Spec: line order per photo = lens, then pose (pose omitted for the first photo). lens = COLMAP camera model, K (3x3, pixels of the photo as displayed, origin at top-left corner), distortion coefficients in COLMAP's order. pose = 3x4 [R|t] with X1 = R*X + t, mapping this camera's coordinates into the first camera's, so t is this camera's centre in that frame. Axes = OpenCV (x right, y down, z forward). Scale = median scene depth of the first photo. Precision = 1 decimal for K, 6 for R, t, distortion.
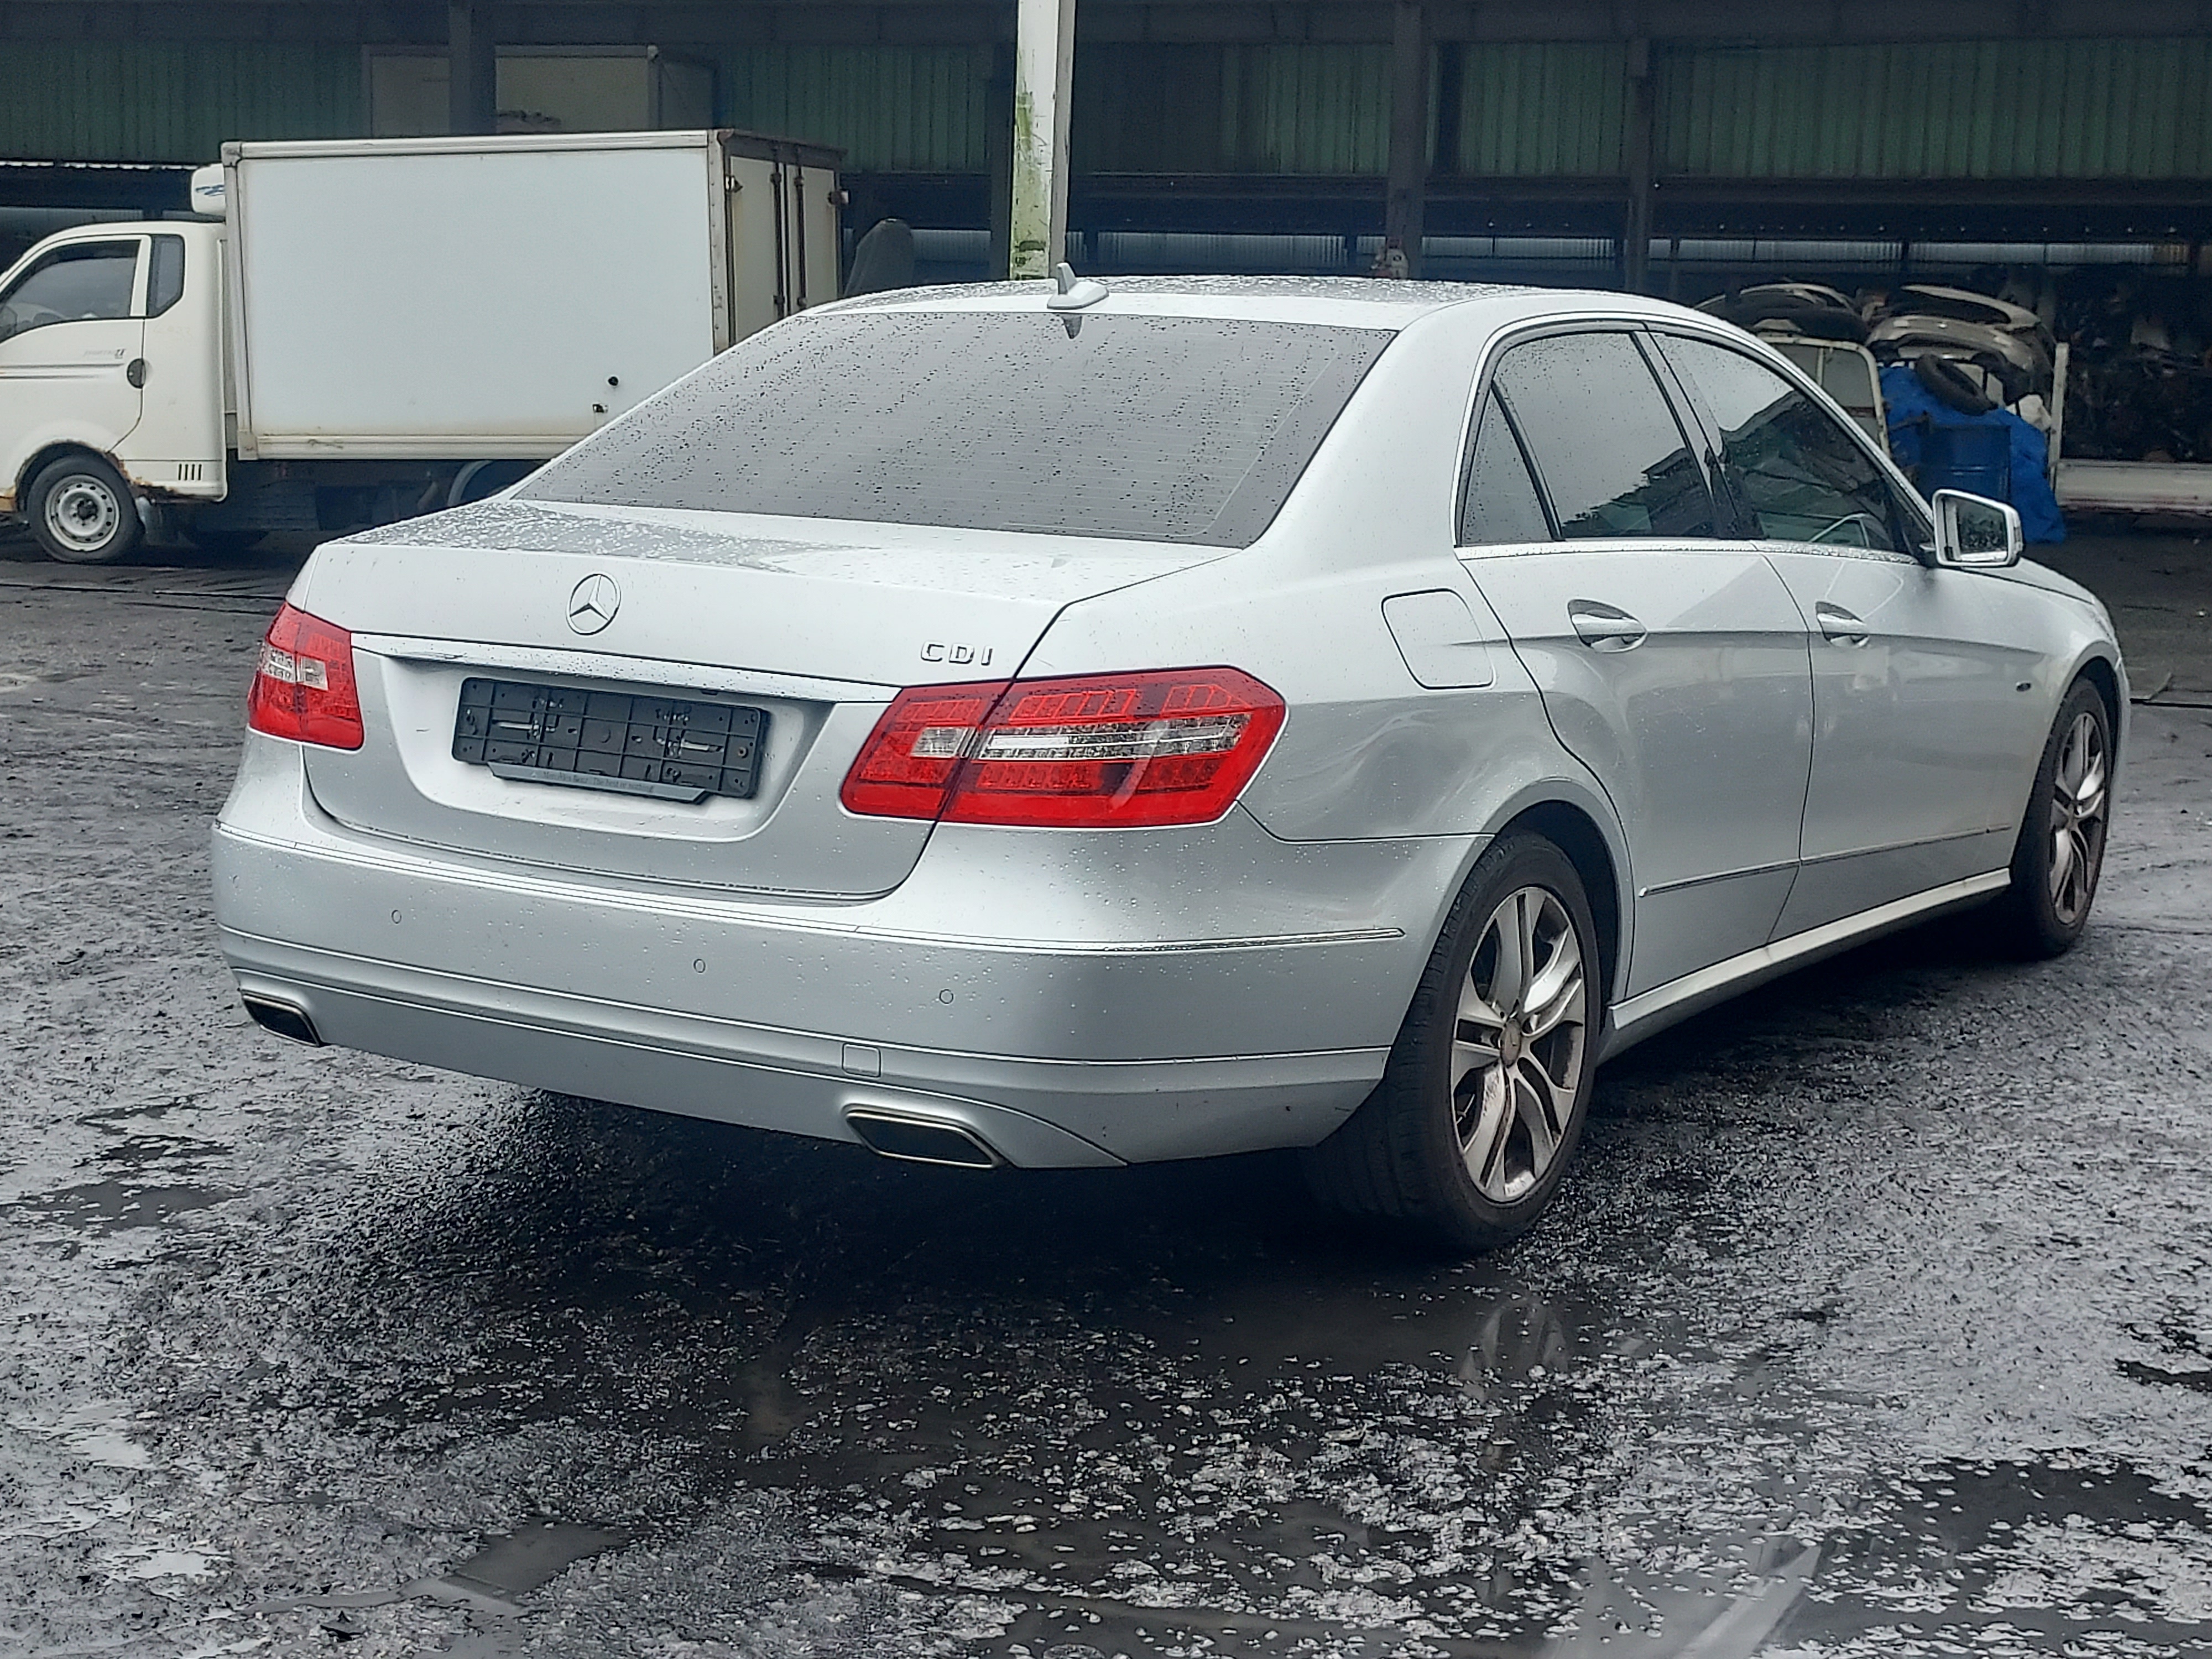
lens RADIAL K [[3224.0, 0, 1062.6], [0, 3224.0, 831.0], [0, 0, 1]] dist [0.096990, -0.007949]
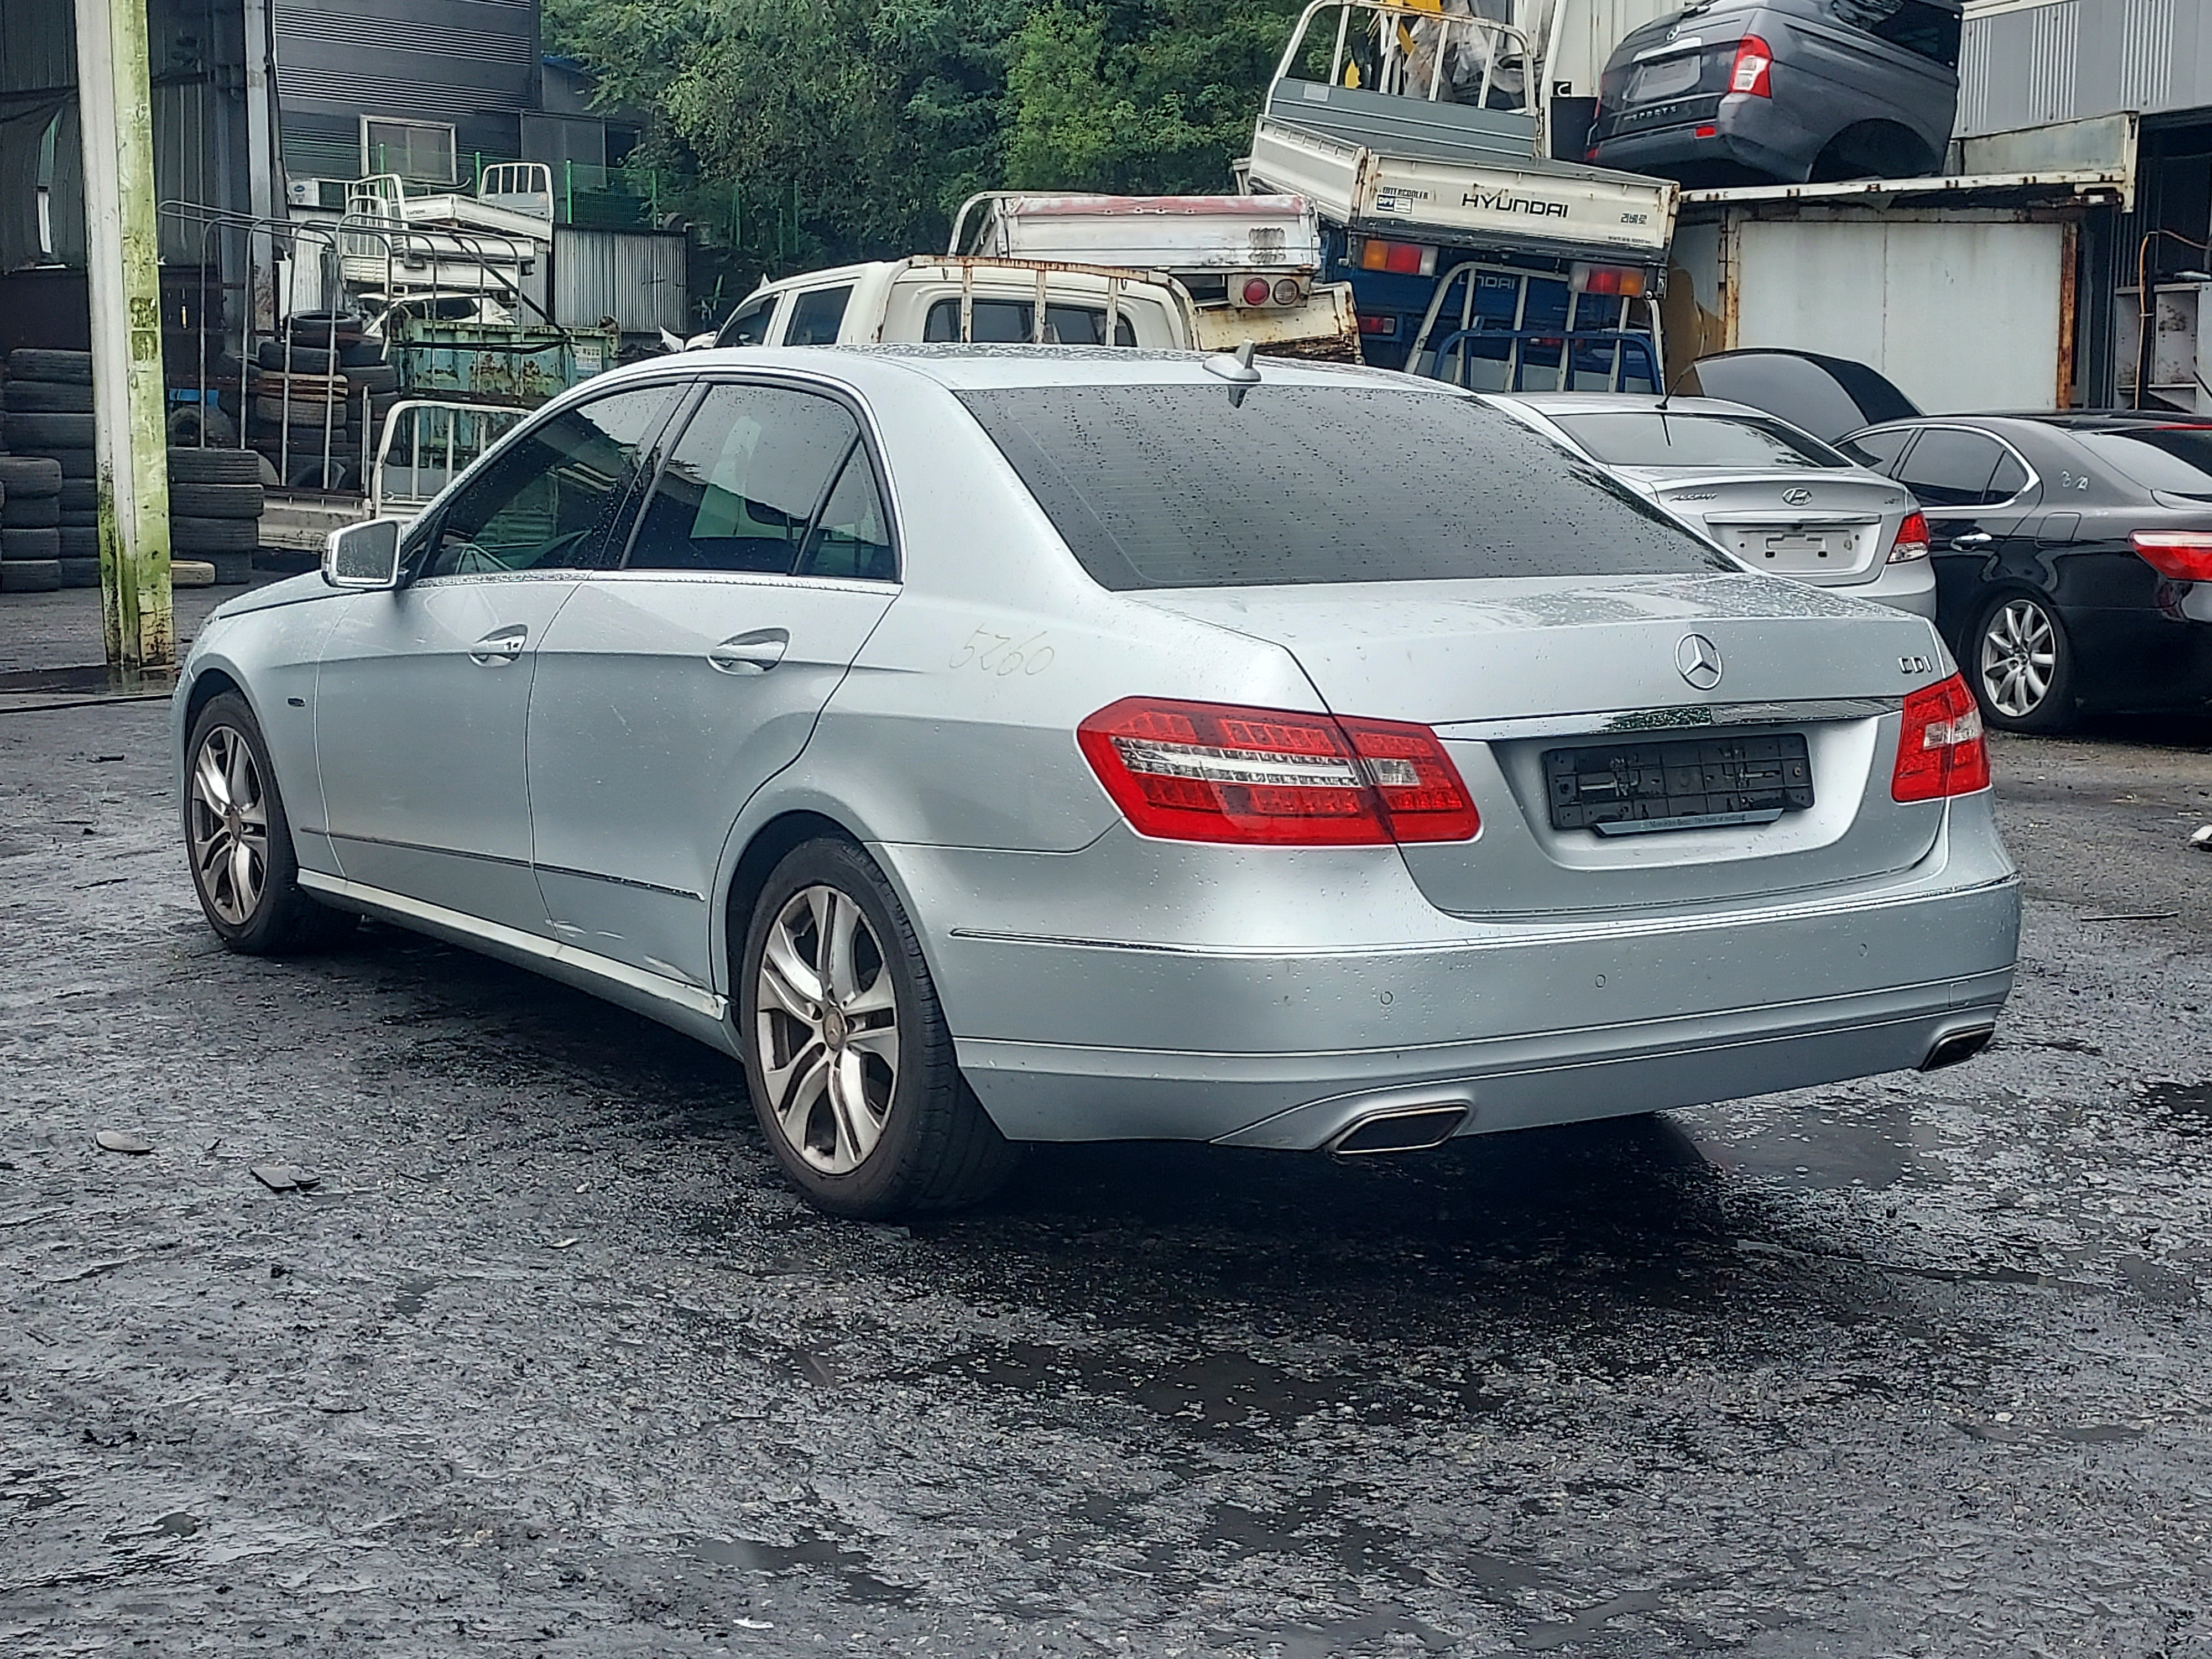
lens RADIAL K [[3224.0, 0, 1062.6], [0, 3224.0, 831.0], [0, 0, 1]] dist [0.096990, -0.007949]
pose [[0.404797, -0.141650, 0.903369, -1.199080], [0.139087, 0.985971, 0.092278, -0.140245], [-0.903767, 0.088293, 0.418820, 0.706643]]
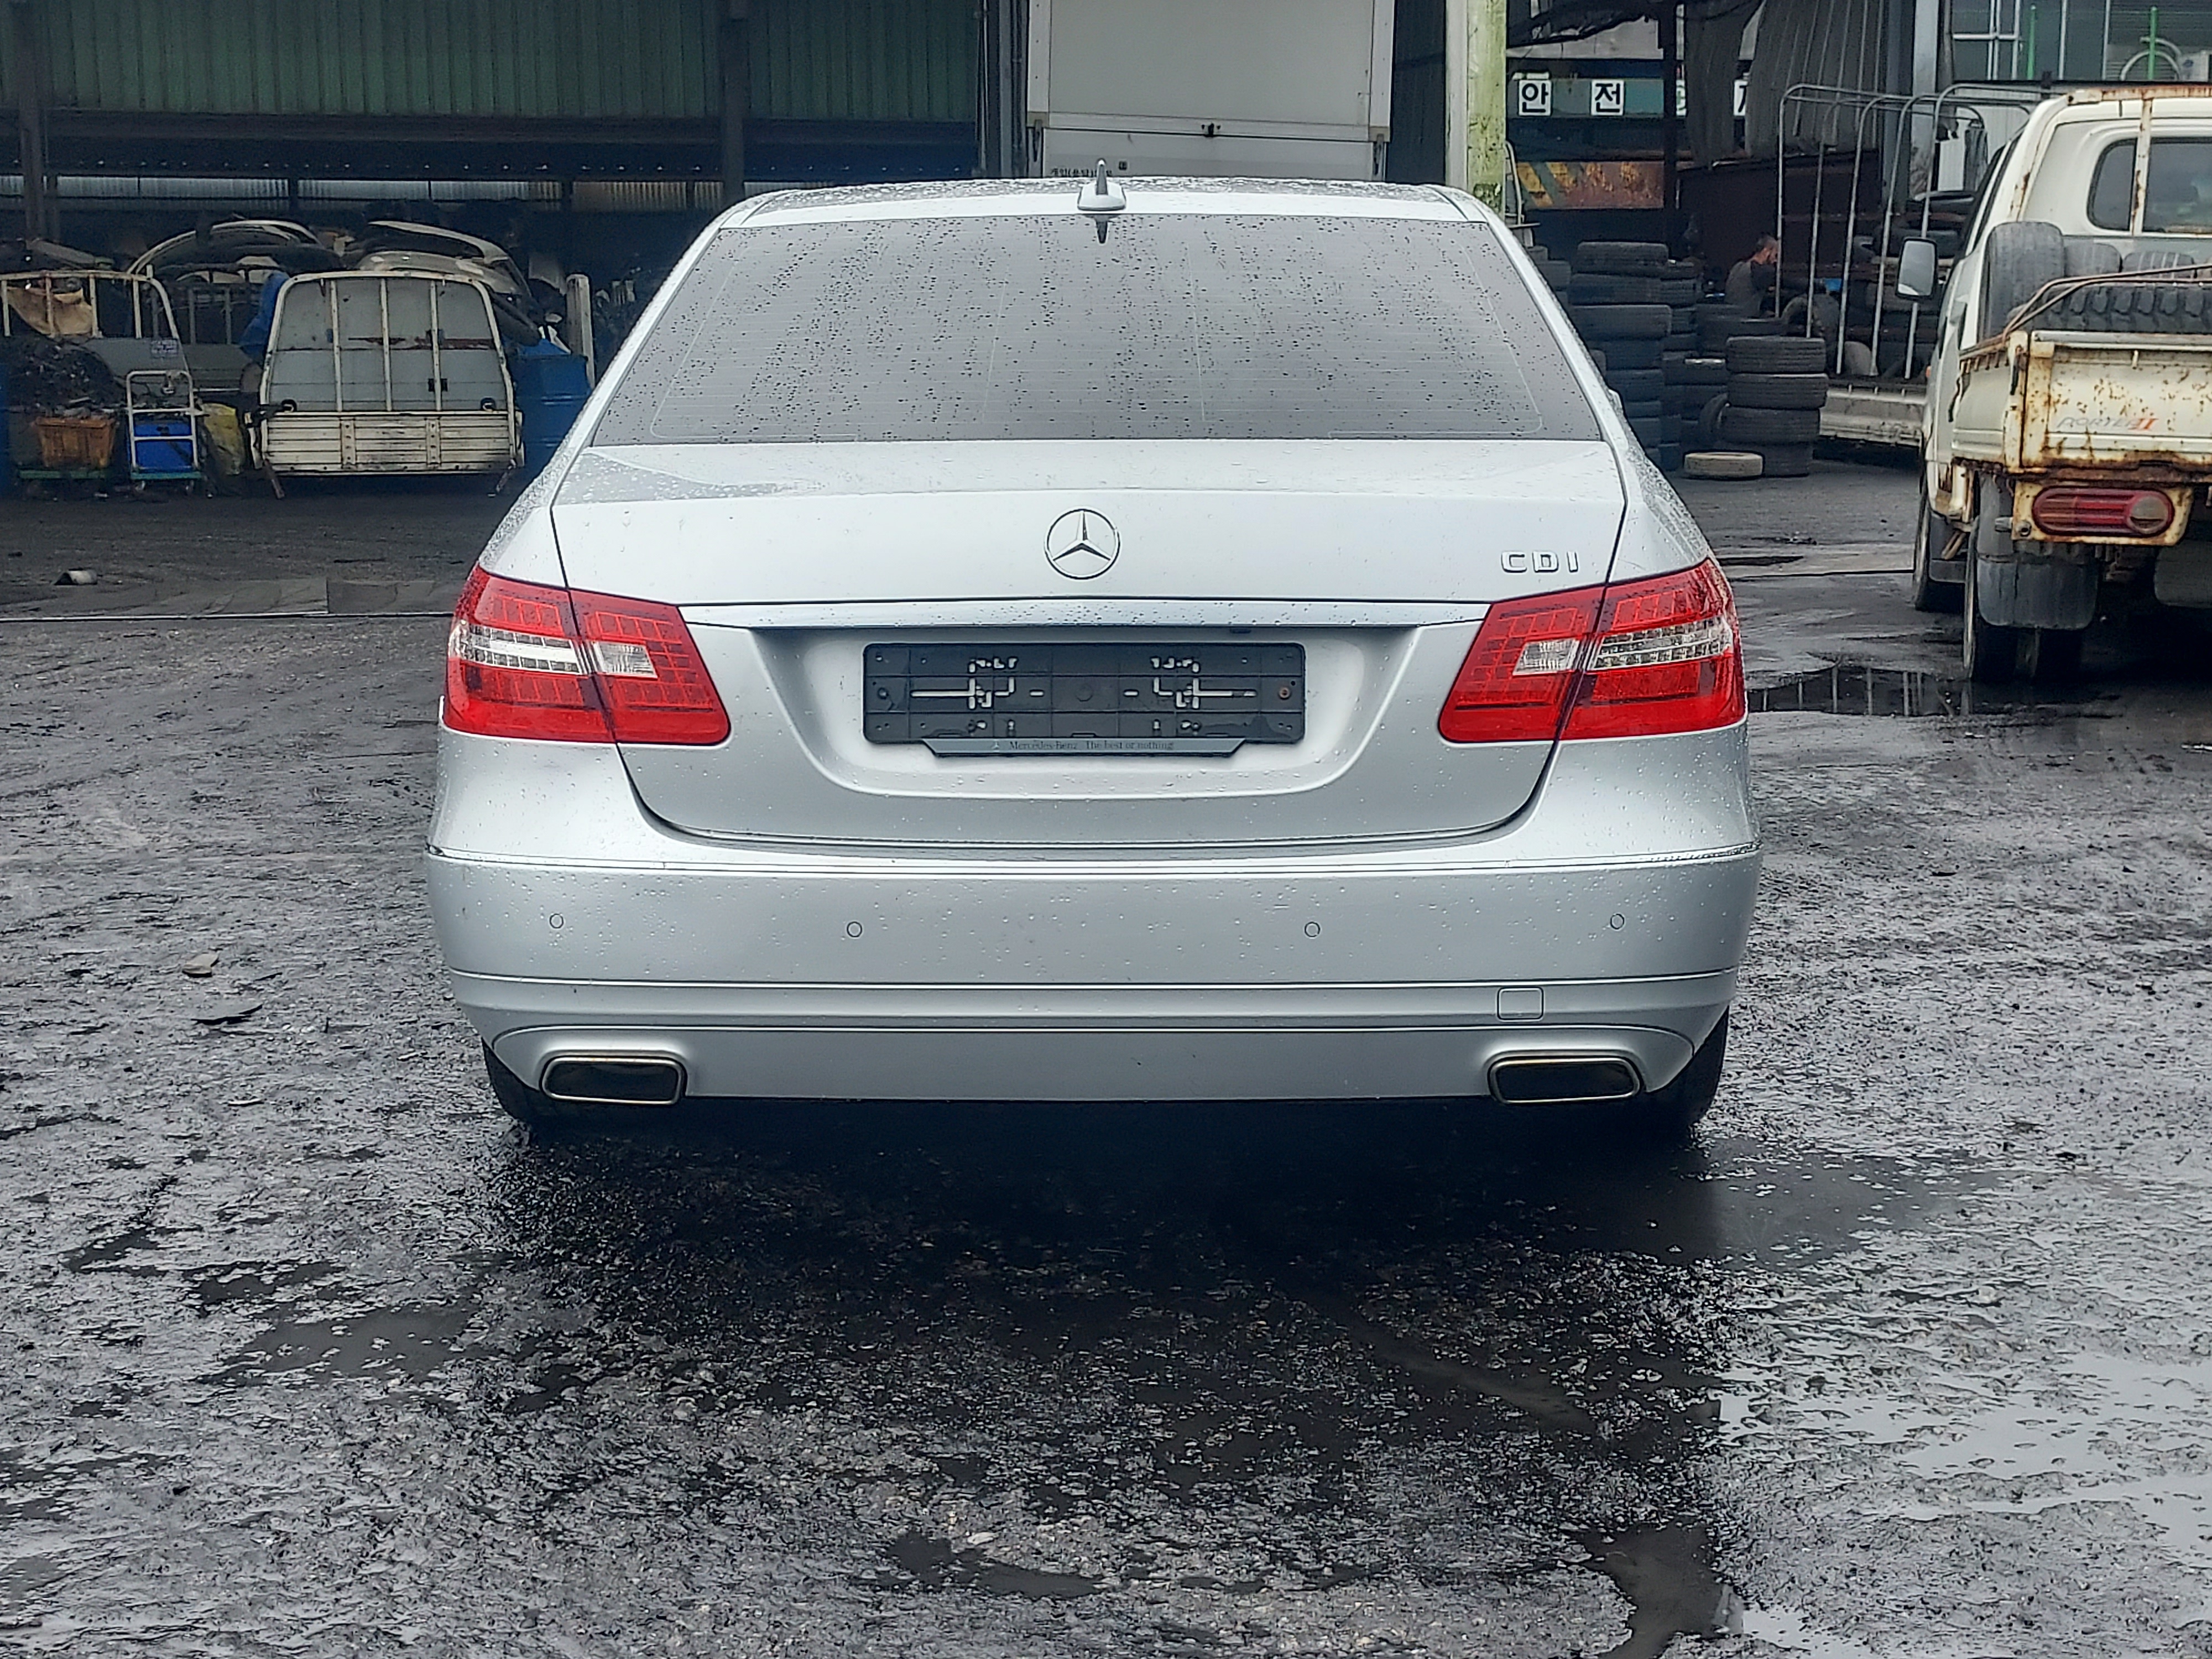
lens RADIAL K [[3224.0, 0, 1062.6], [0, 3224.0, 831.0], [0, 0, 1]] dist [0.096990, -0.007949]
pose [[0.851490, -0.115548, 0.511482, -0.583822], [0.106954, 0.993185, 0.046317, -0.032394], [-0.513348, 0.015266, 0.858045, 0.239271]]
